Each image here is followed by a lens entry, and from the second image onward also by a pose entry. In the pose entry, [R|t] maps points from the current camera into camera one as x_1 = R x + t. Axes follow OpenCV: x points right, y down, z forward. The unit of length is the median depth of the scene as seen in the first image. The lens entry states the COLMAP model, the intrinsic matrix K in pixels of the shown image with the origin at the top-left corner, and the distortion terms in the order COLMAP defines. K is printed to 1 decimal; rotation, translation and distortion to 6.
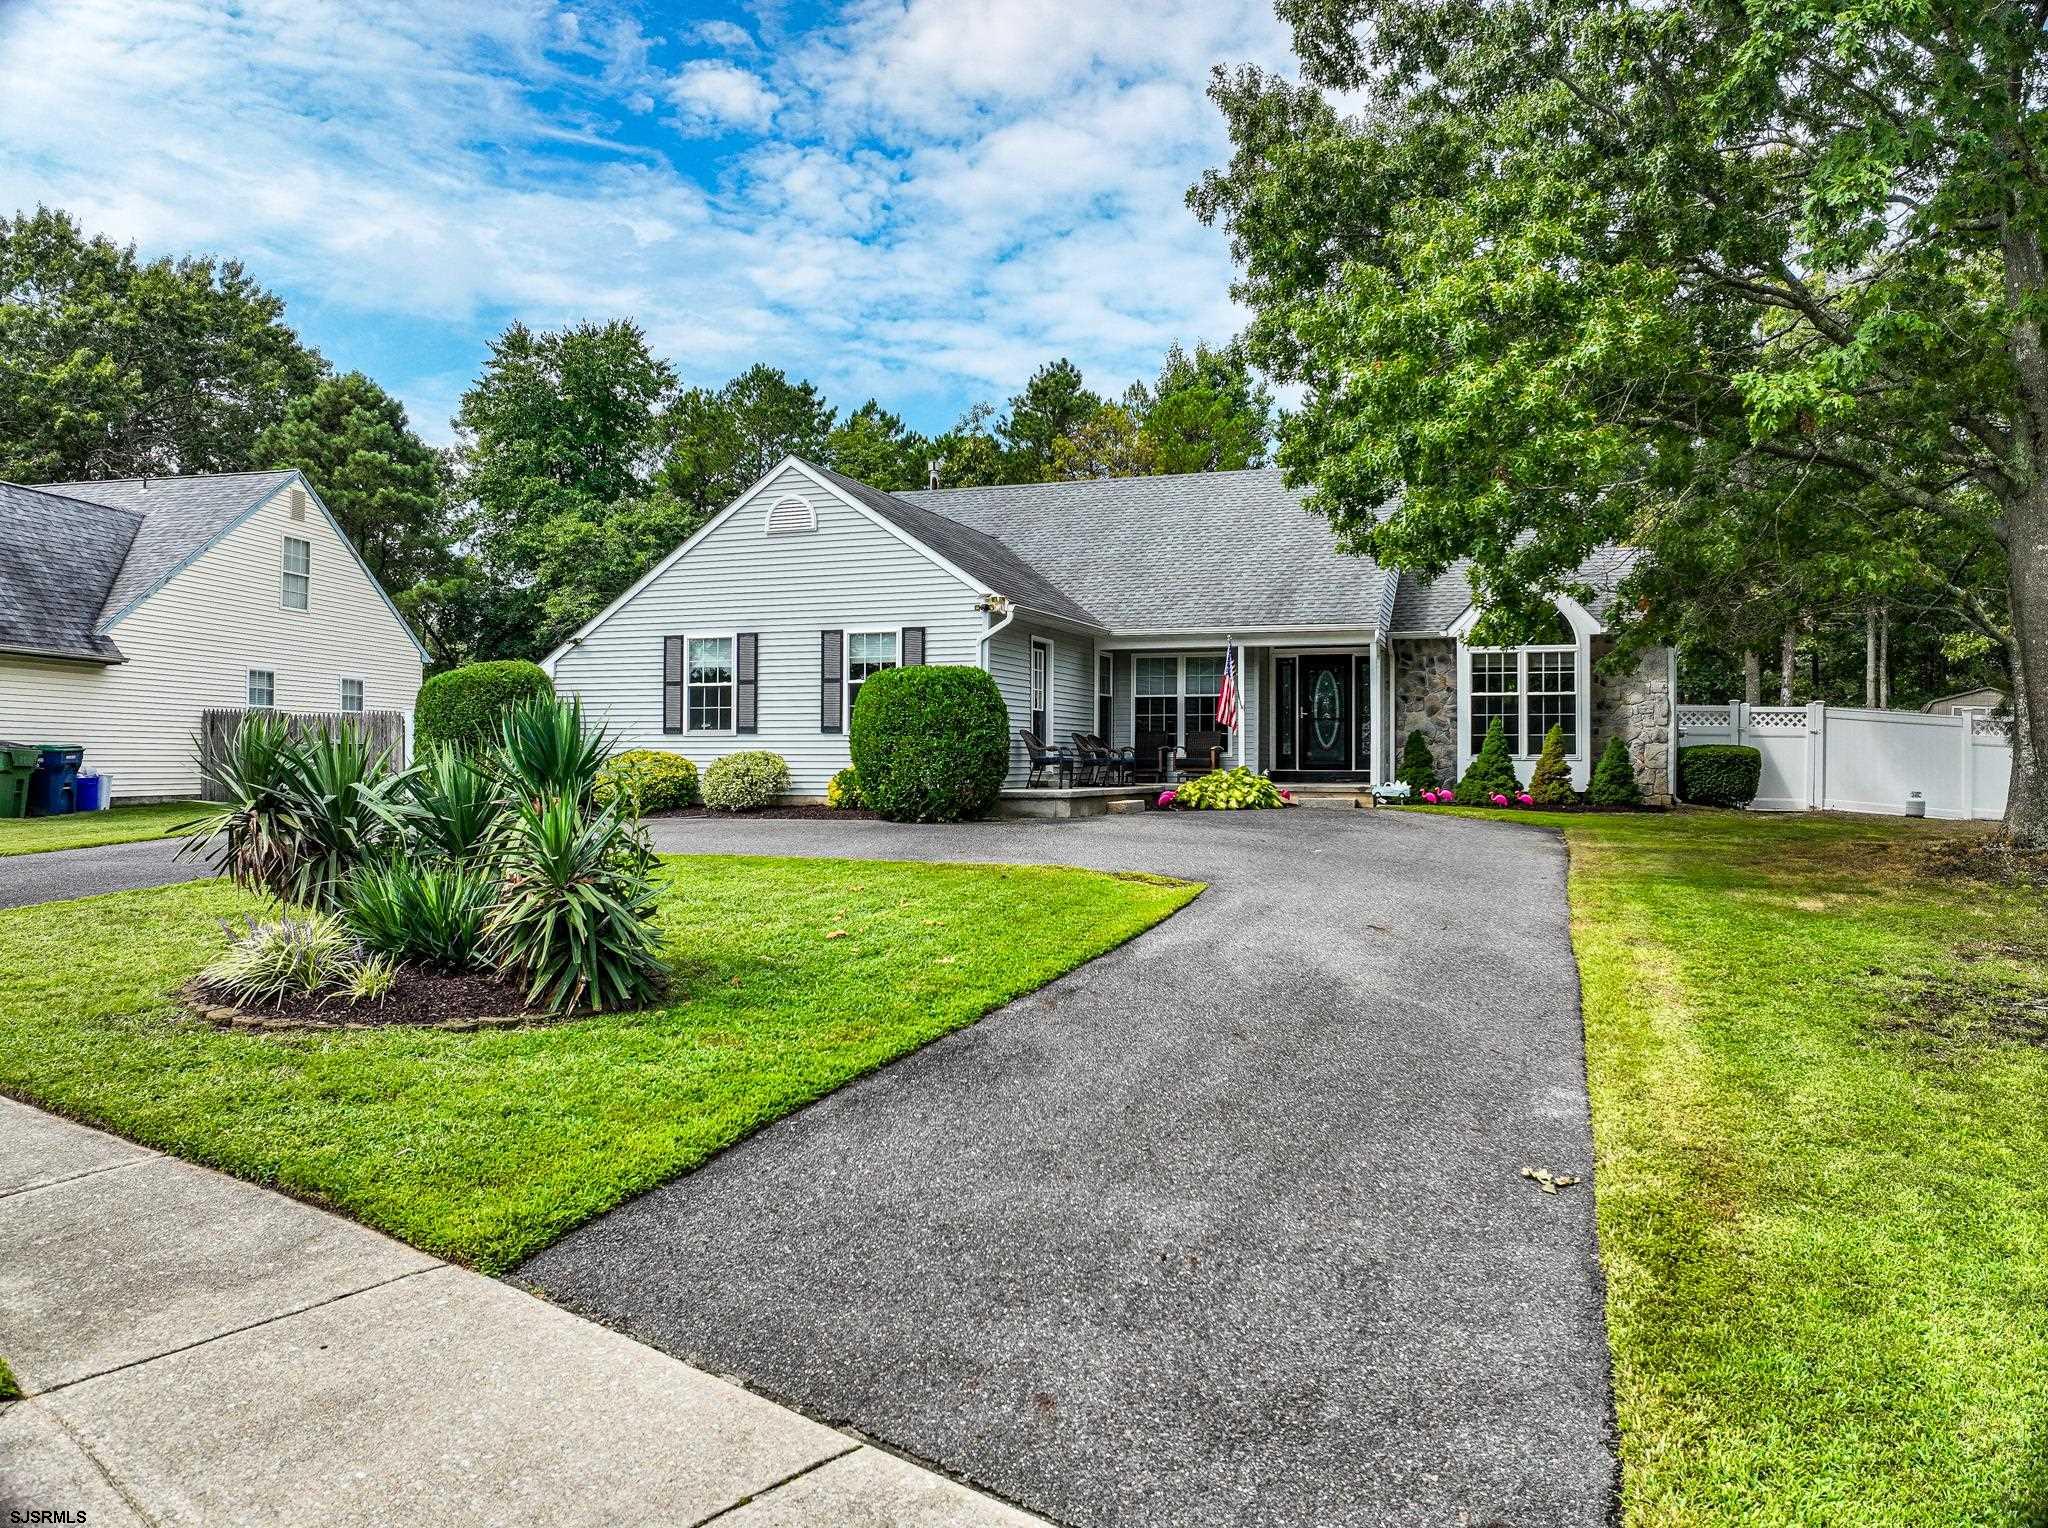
lens RADIAL K [[1470.7, 0, 1033.7], [0, 1470.7, 750.7], [0, 0, 1]] dist [-0.096907, -0.024563]
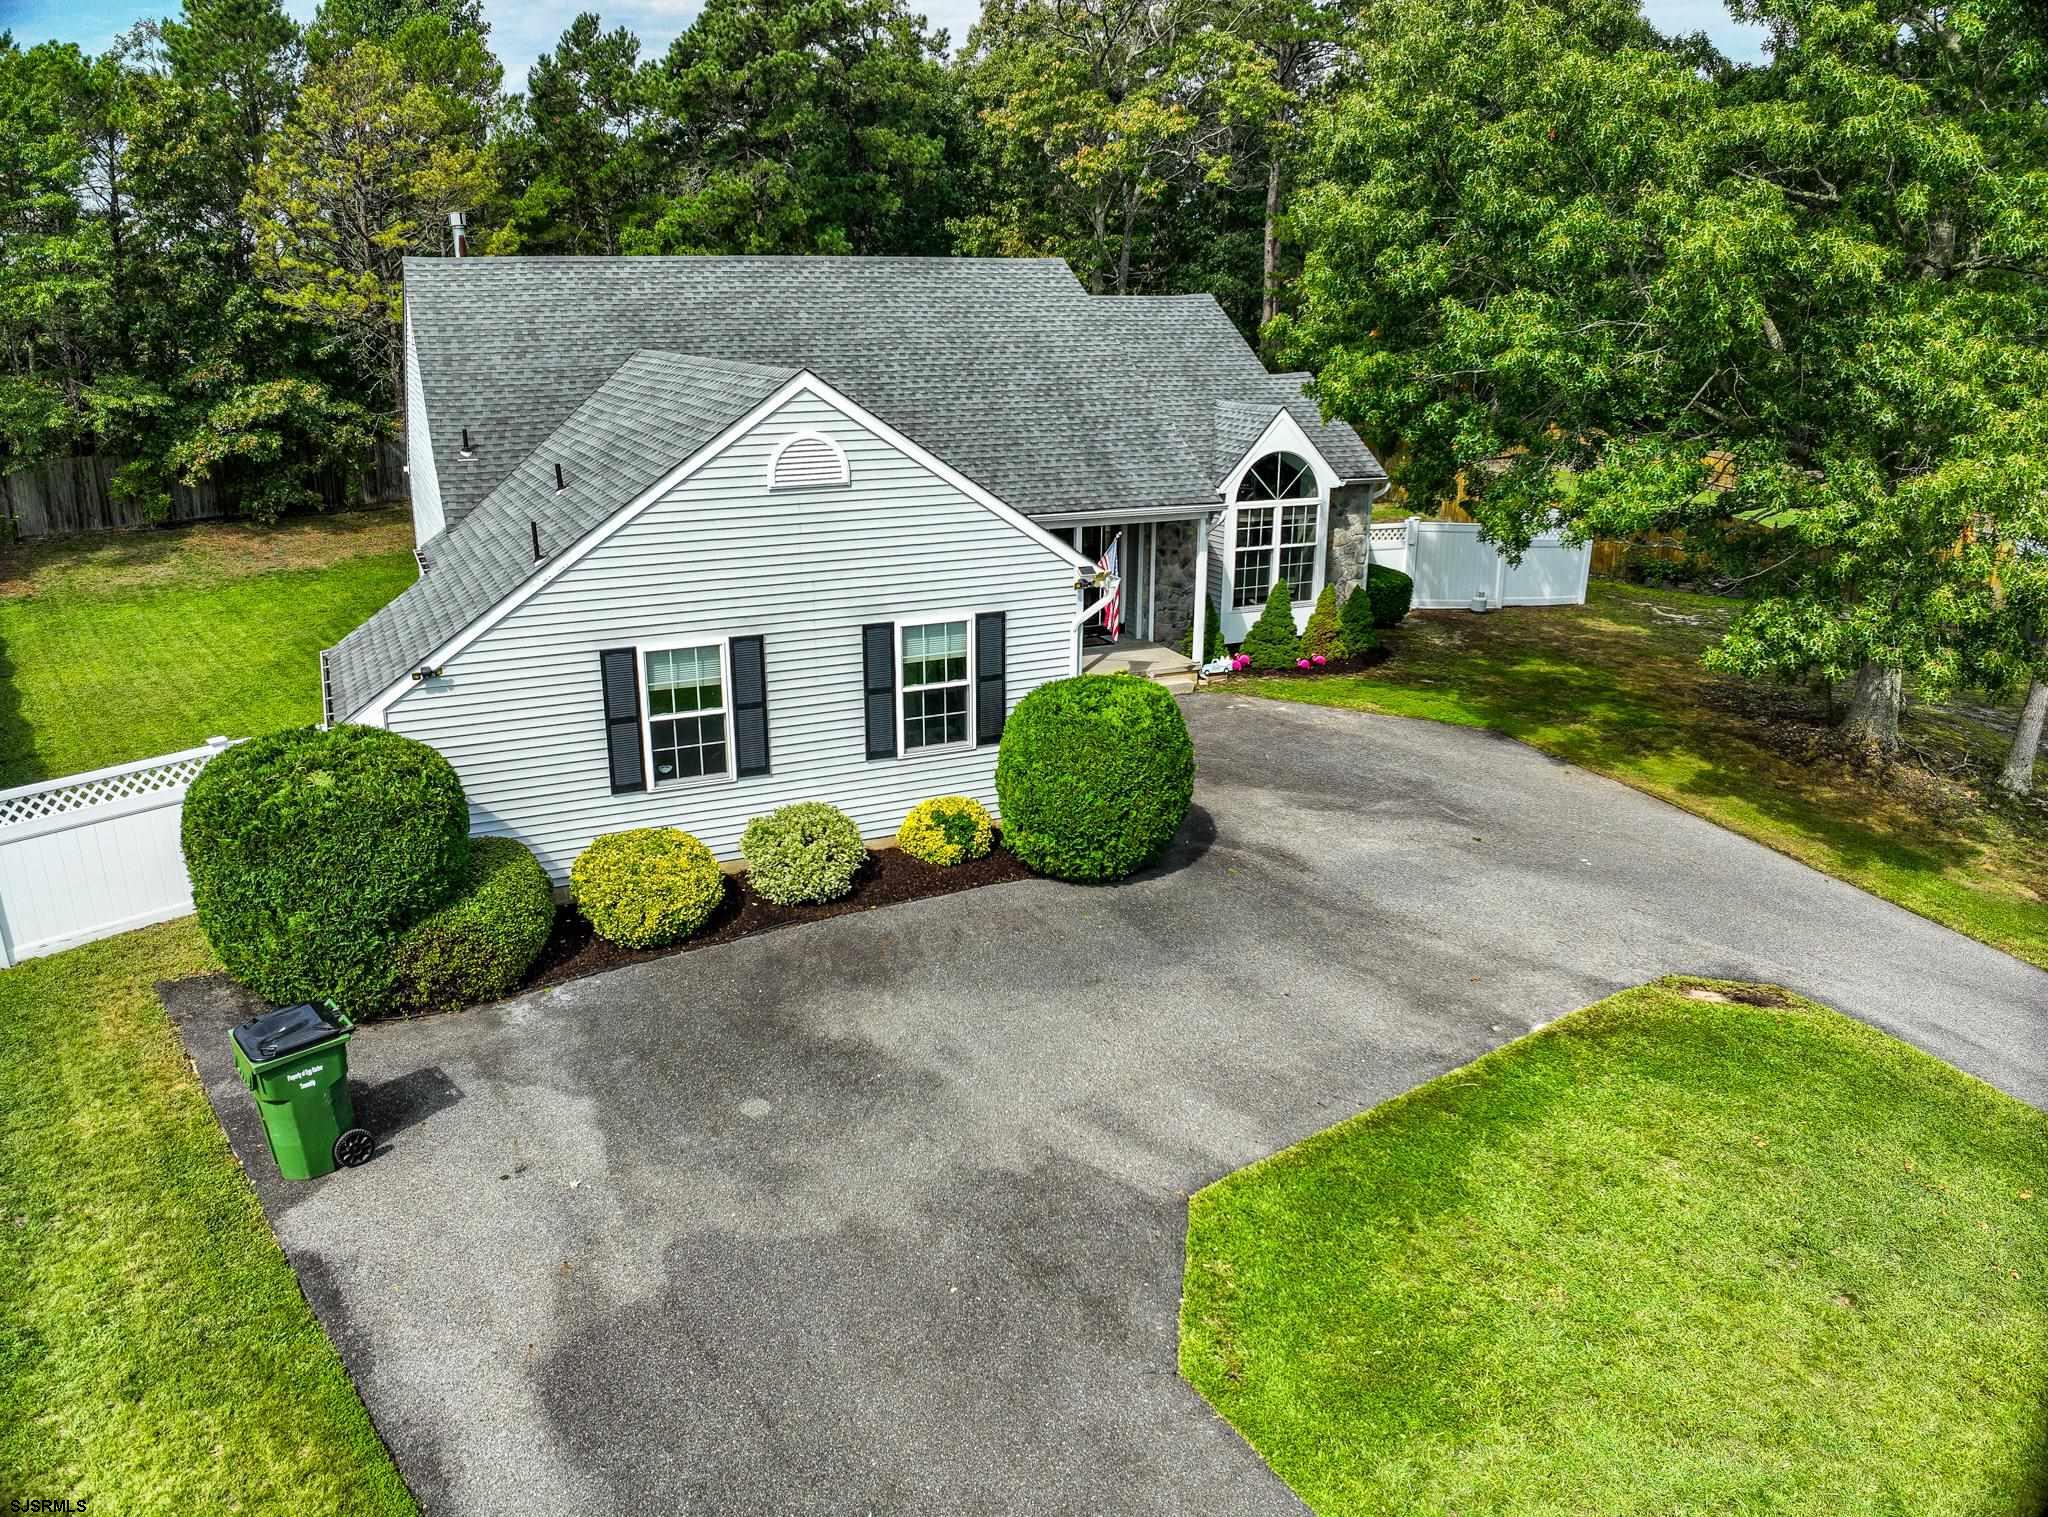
lens RADIAL K [[1460.1, 0, 1024.0], [0, 1460.1, 758.5], [0, 0, 1]] dist [-0.094155, -0.027664]
pose [[0.704968, -0.215388, 0.675743, -0.526846], [-0.007566, 0.950433, 0.310838, -0.218095], [-0.709199, -0.224244, 0.668395, 0.406484]]
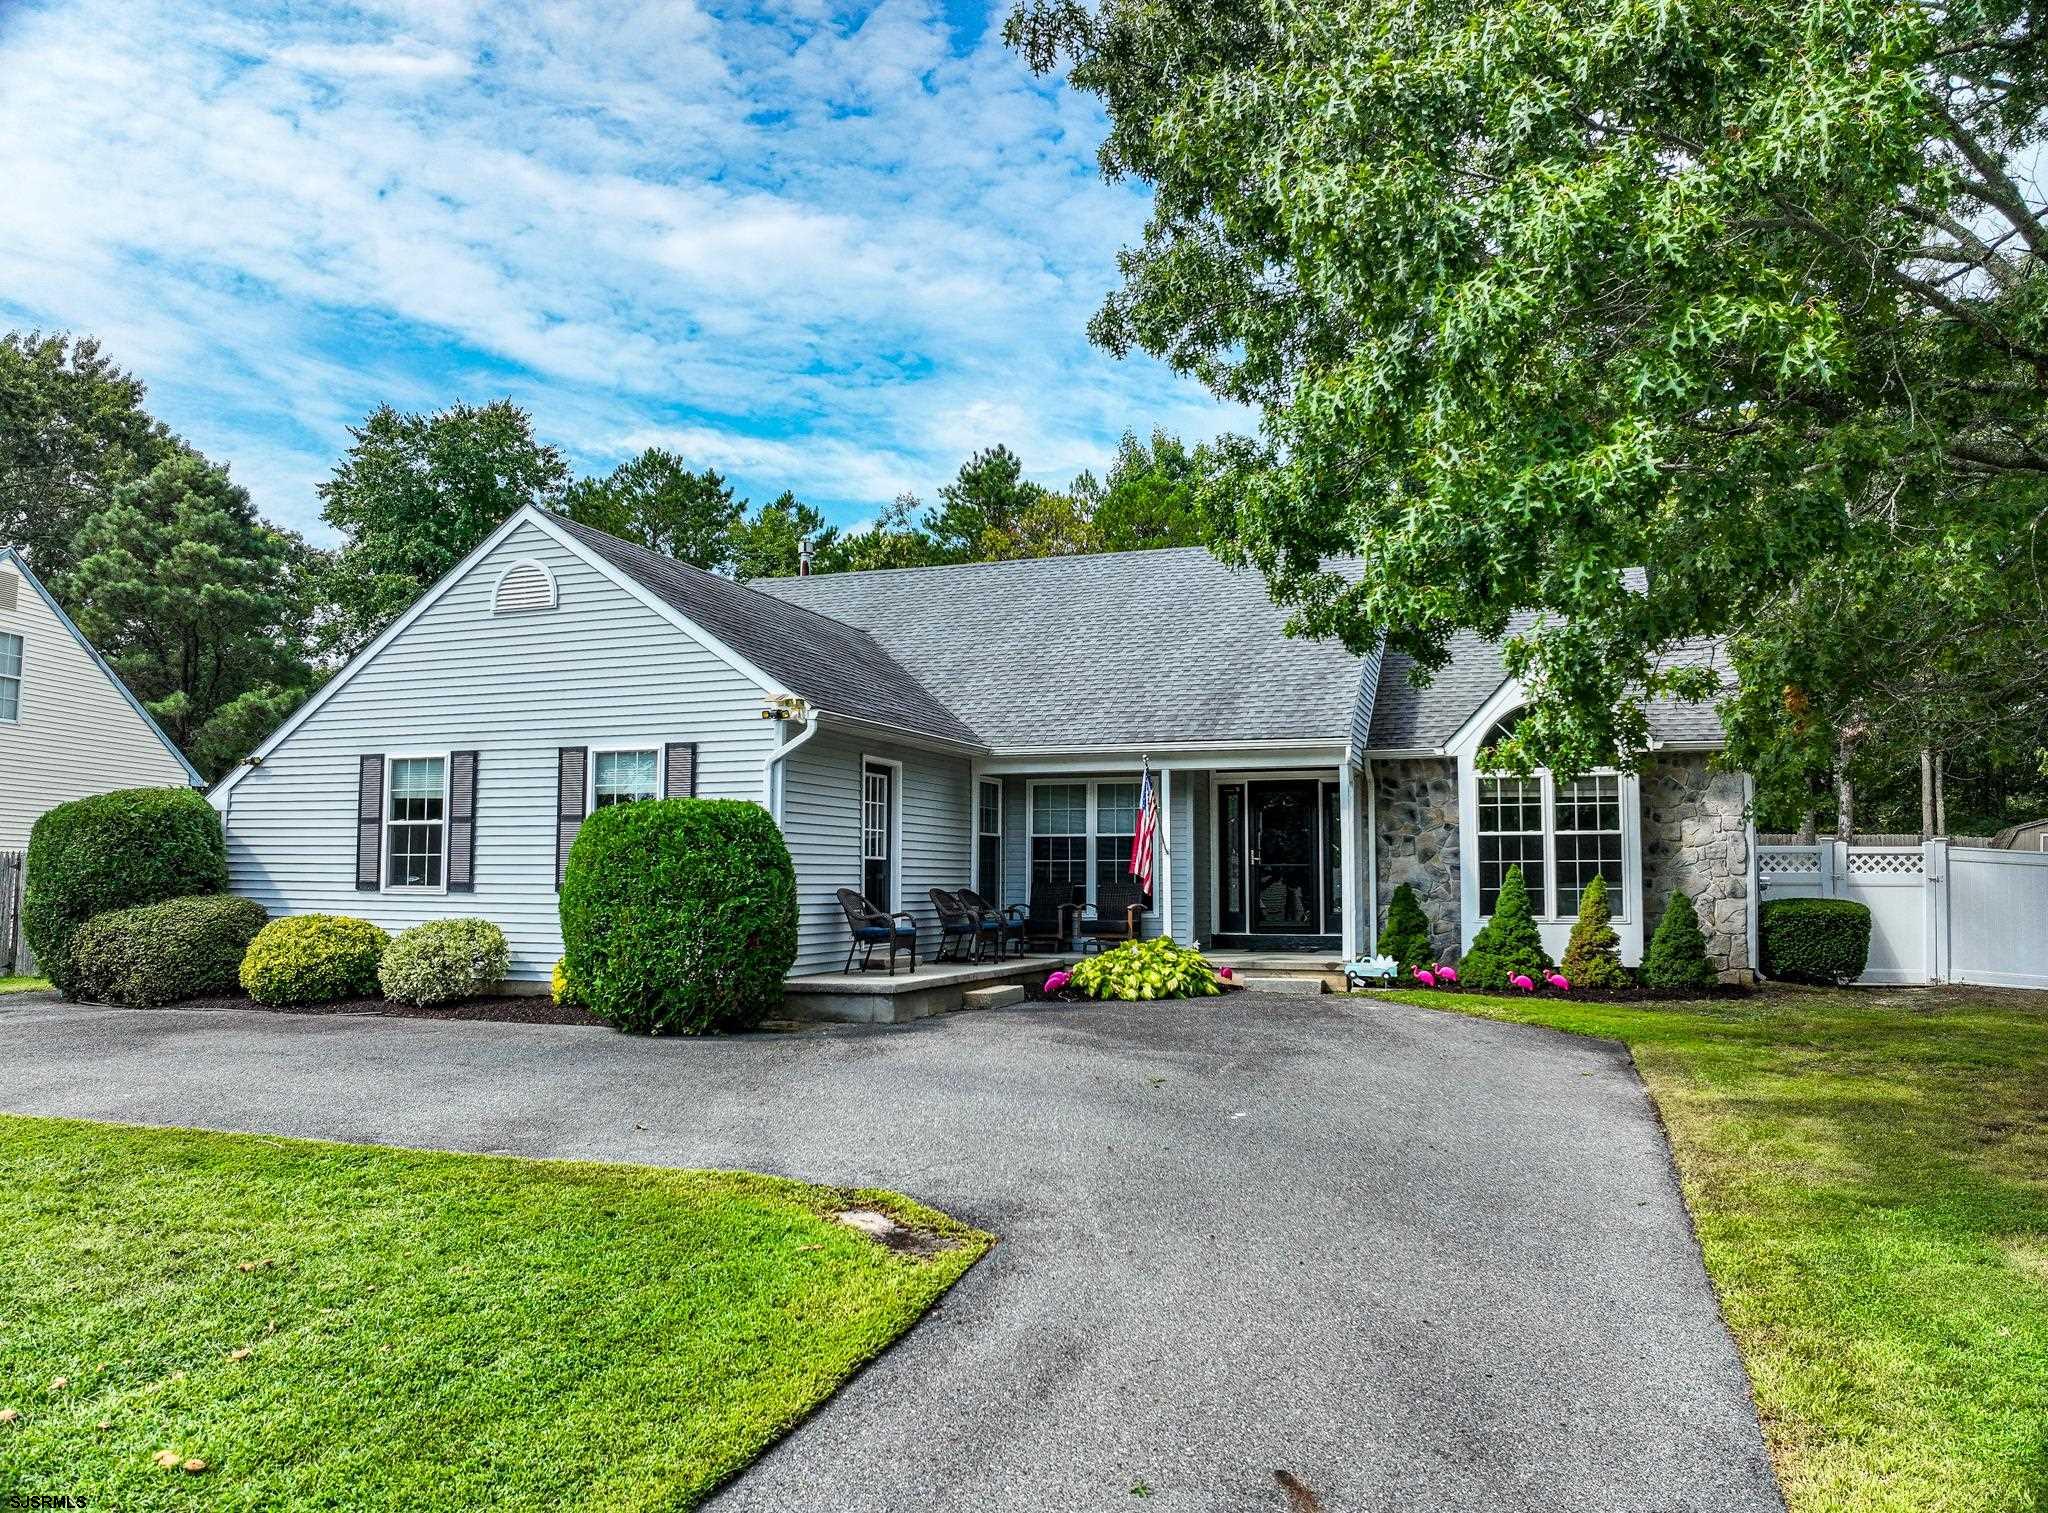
lens RADIAL K [[1474.5, 0, 1024.0], [0, 1474.5, 756.5], [0, 0, 1]] dist [-0.103911, -0.015553]
pose [[0.999999, -0.000035, 0.001683, 0.070793], [0.000166, 0.996927, -0.078339, -0.020249], [-0.001675, 0.078339, 0.996925, 0.267850]]
